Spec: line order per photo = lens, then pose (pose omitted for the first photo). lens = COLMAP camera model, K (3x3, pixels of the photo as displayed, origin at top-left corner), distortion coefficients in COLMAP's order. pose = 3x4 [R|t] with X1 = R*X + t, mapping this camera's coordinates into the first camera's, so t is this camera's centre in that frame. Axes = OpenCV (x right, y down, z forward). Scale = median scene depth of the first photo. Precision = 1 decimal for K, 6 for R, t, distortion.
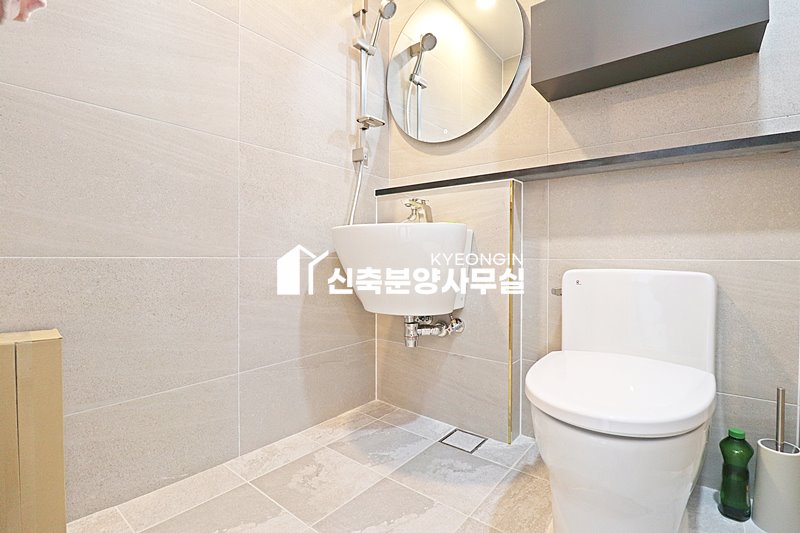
lens RADIAL K [[375.4, 0, 403.0], [0, 375.4, 259.9], [0, 0, 1]] dist [-0.000238, -0.013187]
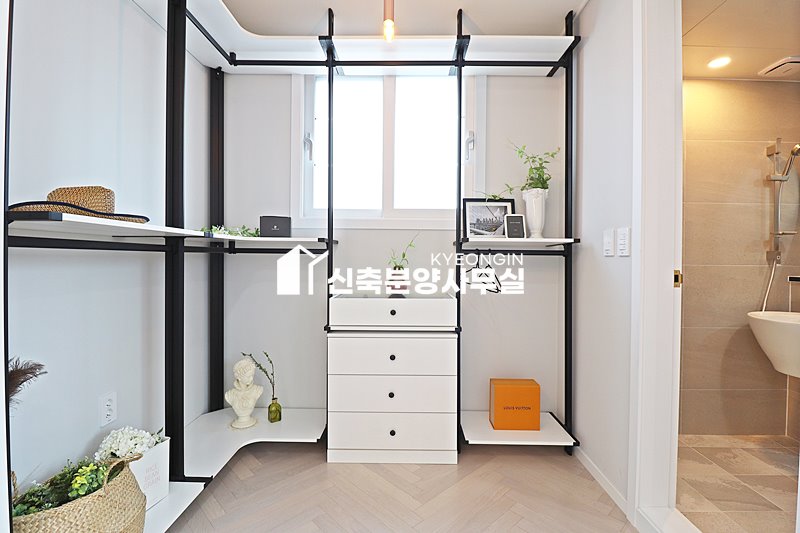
lens RADIAL K [[375.4, 0, 403.0], [0, 375.4, 259.9], [0, 0, 1]] dist [-0.000238, -0.013187]
pose [[0.605955, 0.004745, -0.795485, 0.159589], [-0.013649, 0.999897, -0.004432, -0.258180], [0.795382, 0.013543, 0.605957, -1.012962]]
